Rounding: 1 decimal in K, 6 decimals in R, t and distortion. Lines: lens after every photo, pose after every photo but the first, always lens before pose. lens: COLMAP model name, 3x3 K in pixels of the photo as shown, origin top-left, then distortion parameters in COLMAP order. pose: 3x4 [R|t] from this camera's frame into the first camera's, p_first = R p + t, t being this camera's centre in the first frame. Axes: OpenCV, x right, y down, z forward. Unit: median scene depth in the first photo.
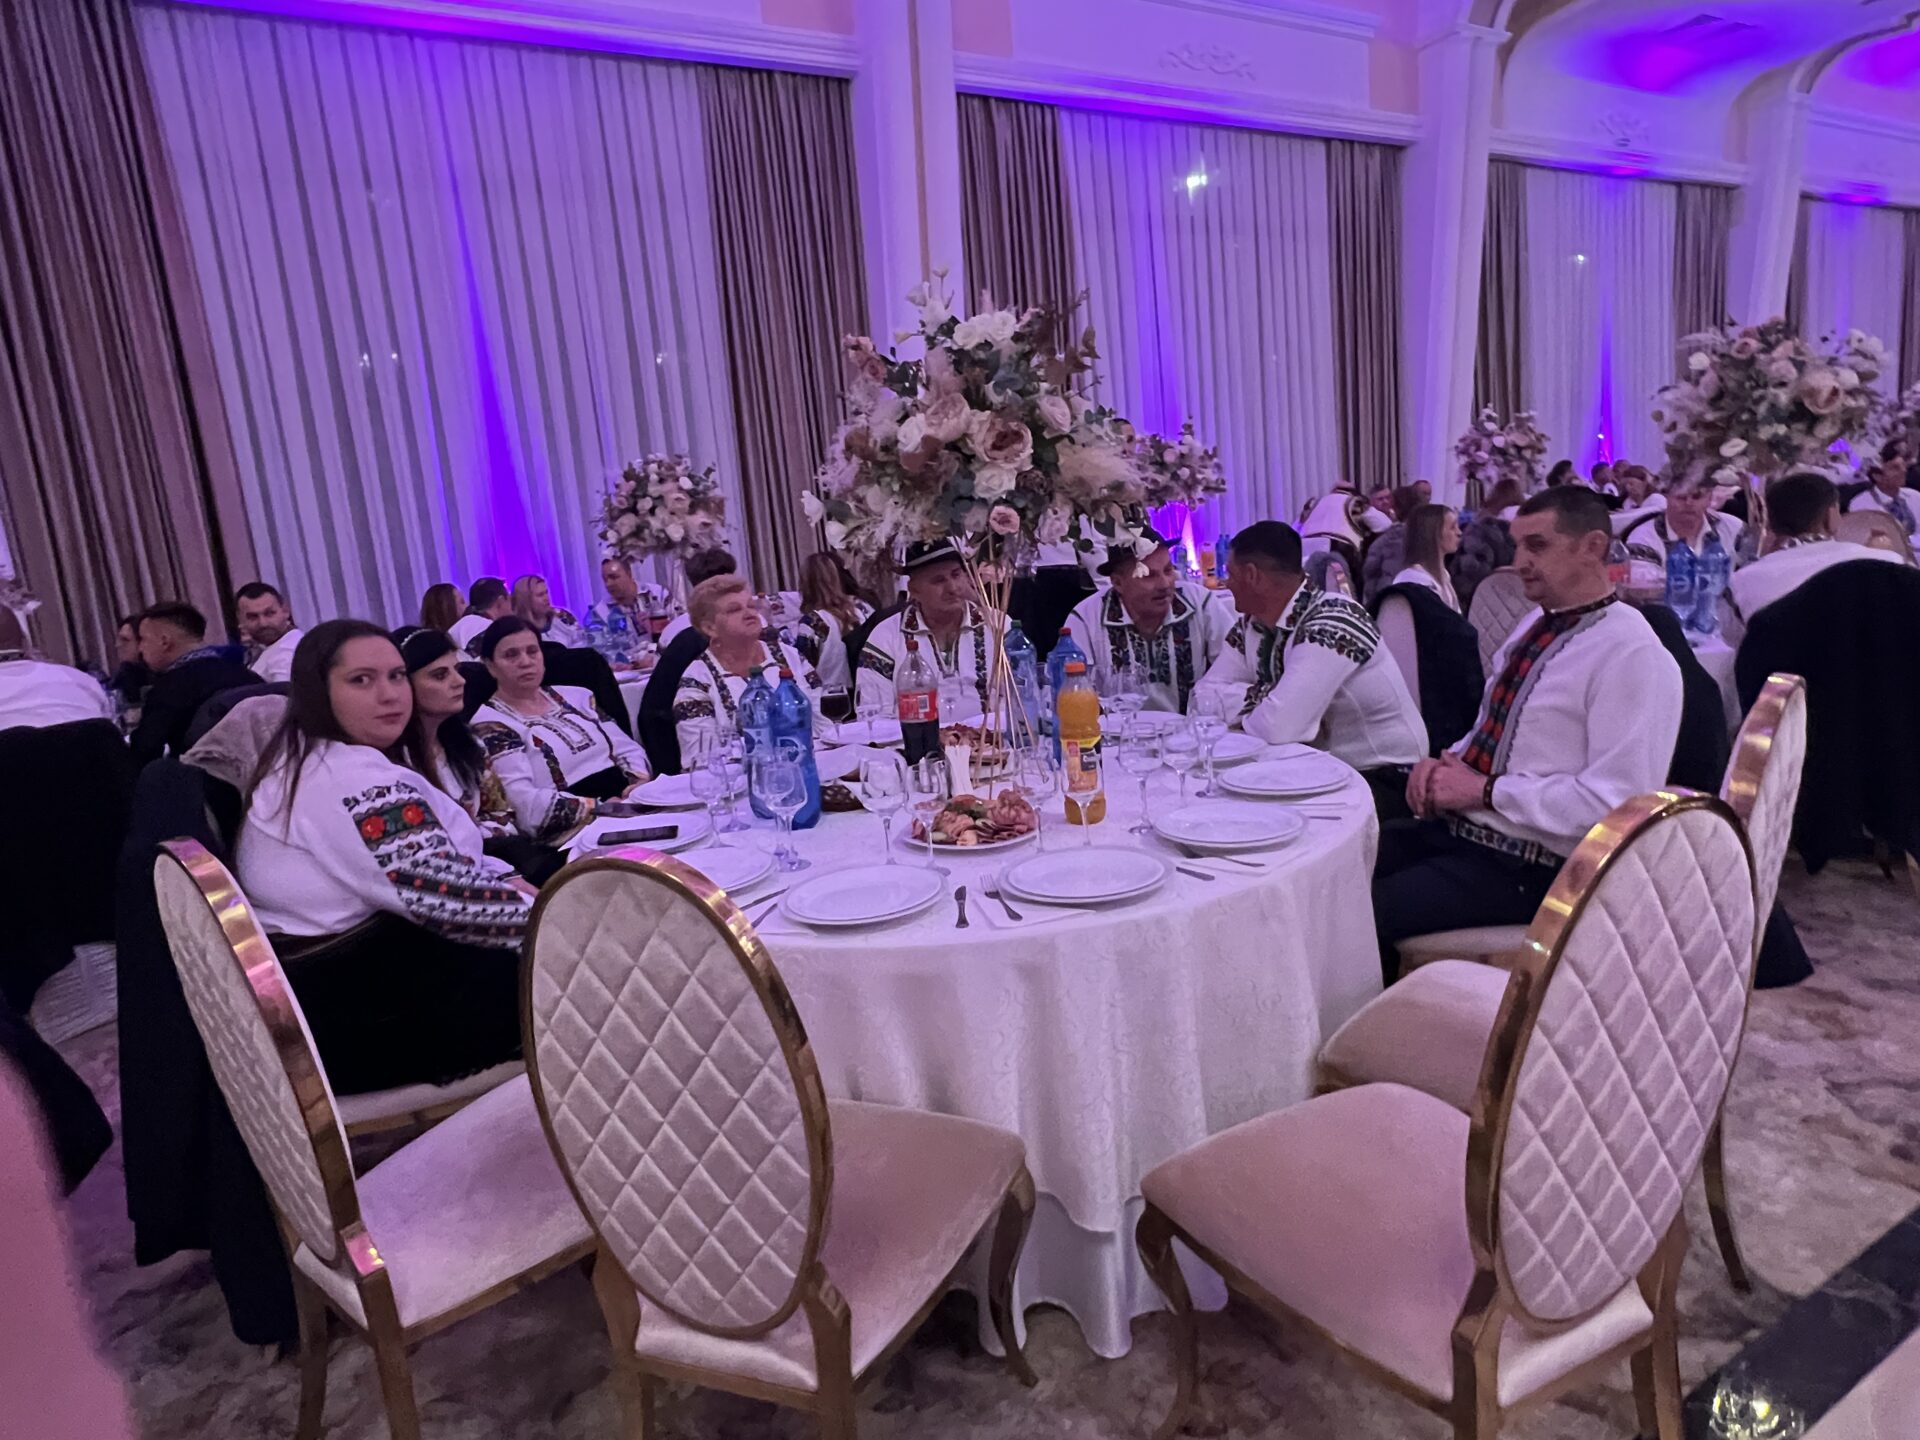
lens RADIAL K [[1137.6, 0, 960.0], [0, 1137.6, 720.0], [0, 0, 1]] dist [-0.003375, -0.001397]
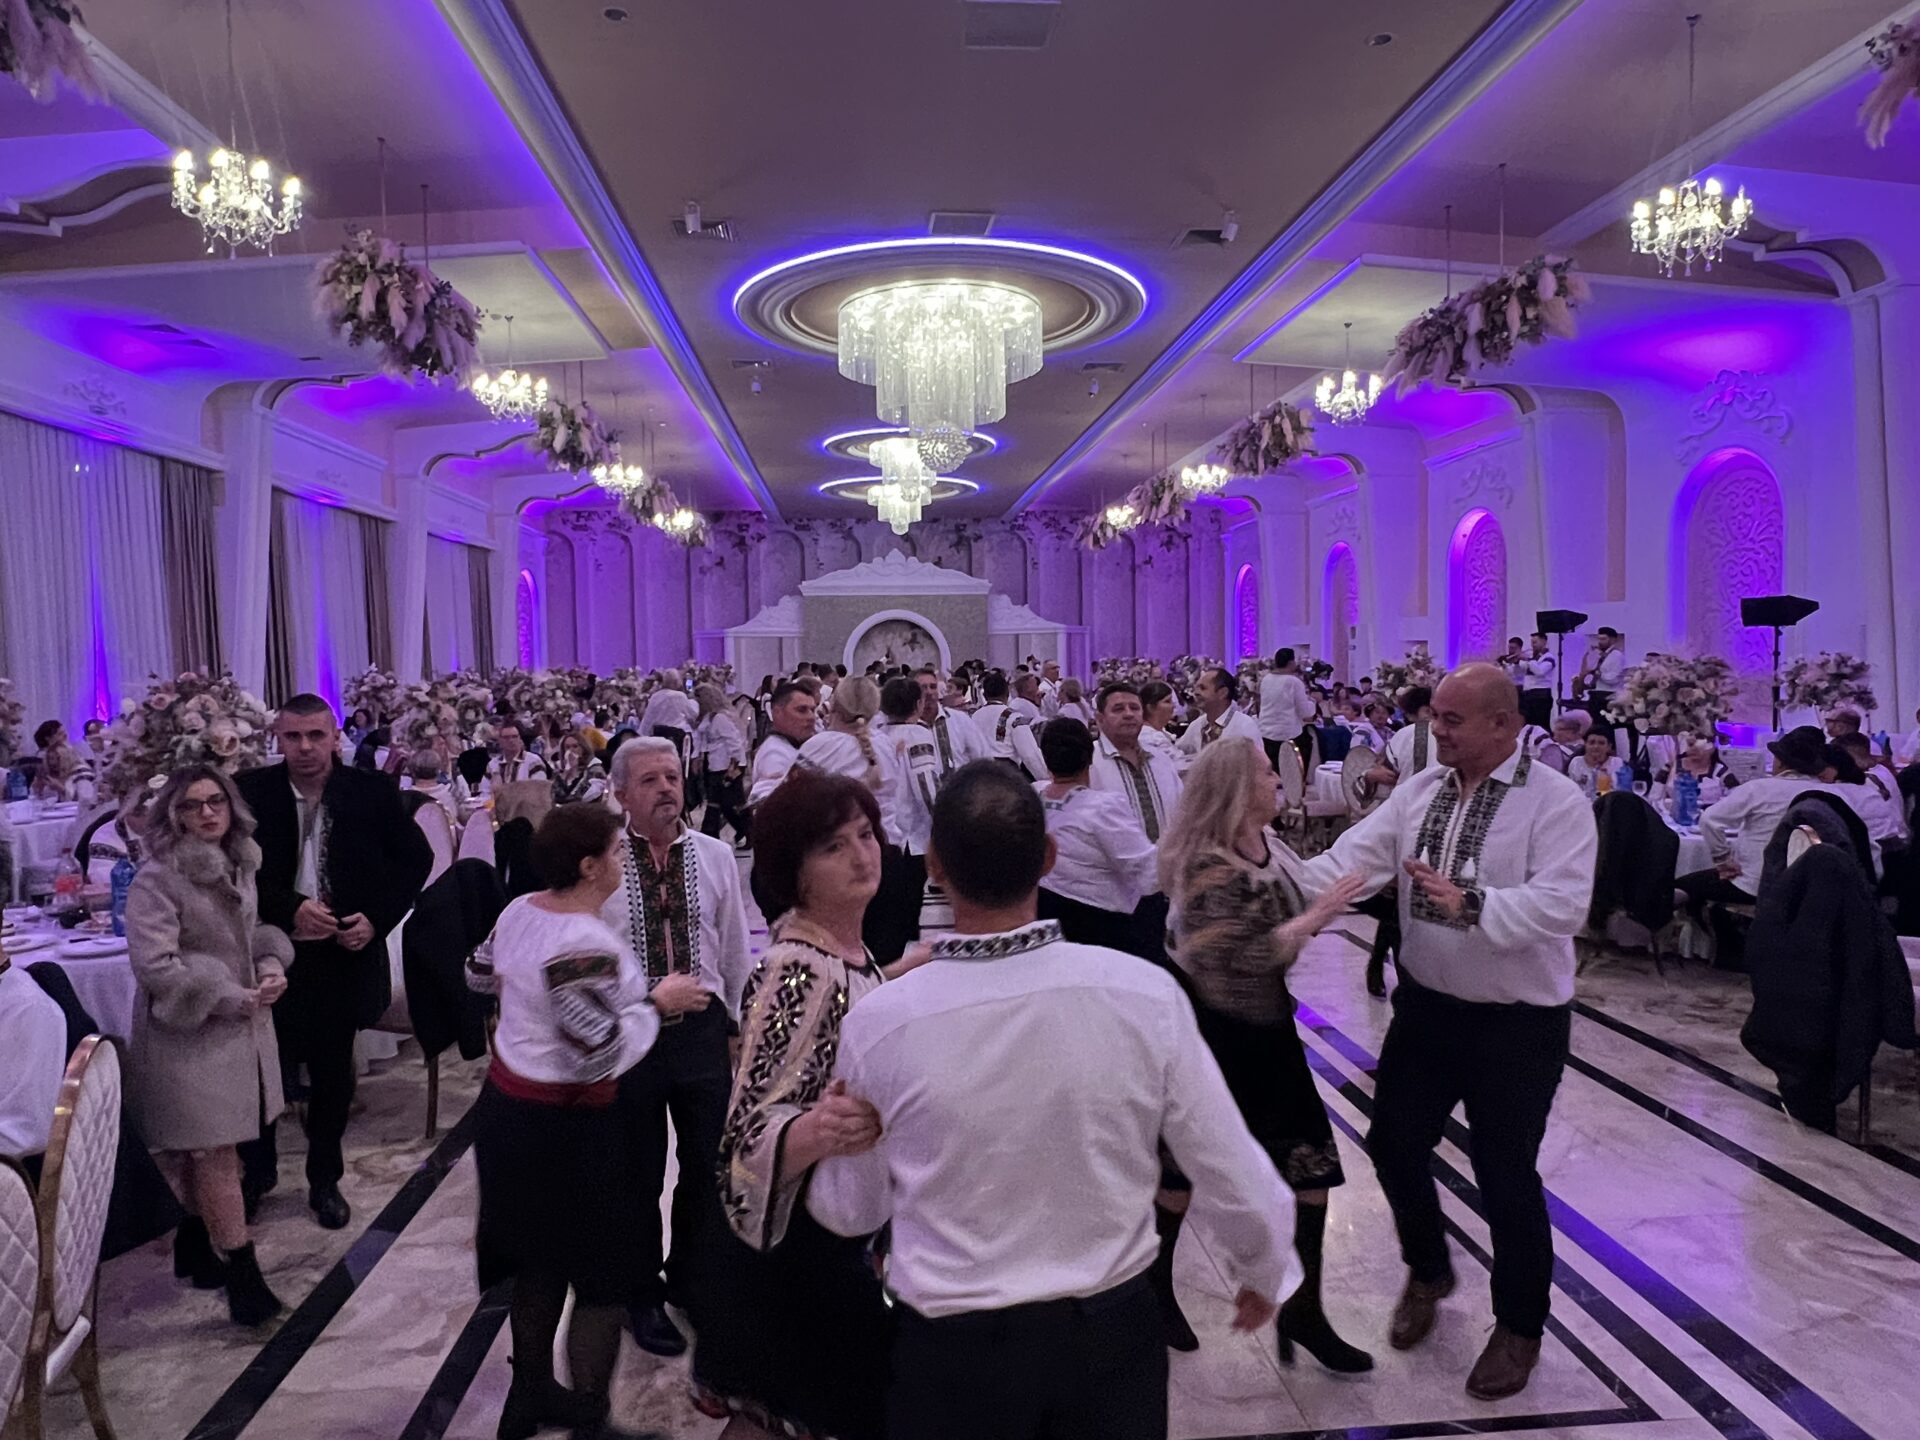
lens RADIAL K [[1200.7, 0, 960.0], [0, 1200.7, 720.0], [0, 0, 1]] dist [-0.001679, -0.000463]
pose [[0.444826, 0.026632, 0.895221, -0.094909], [0.142813, 0.984659, -0.100254, -0.047867], [-0.884158, 0.172445, 0.434198, -0.330648]]
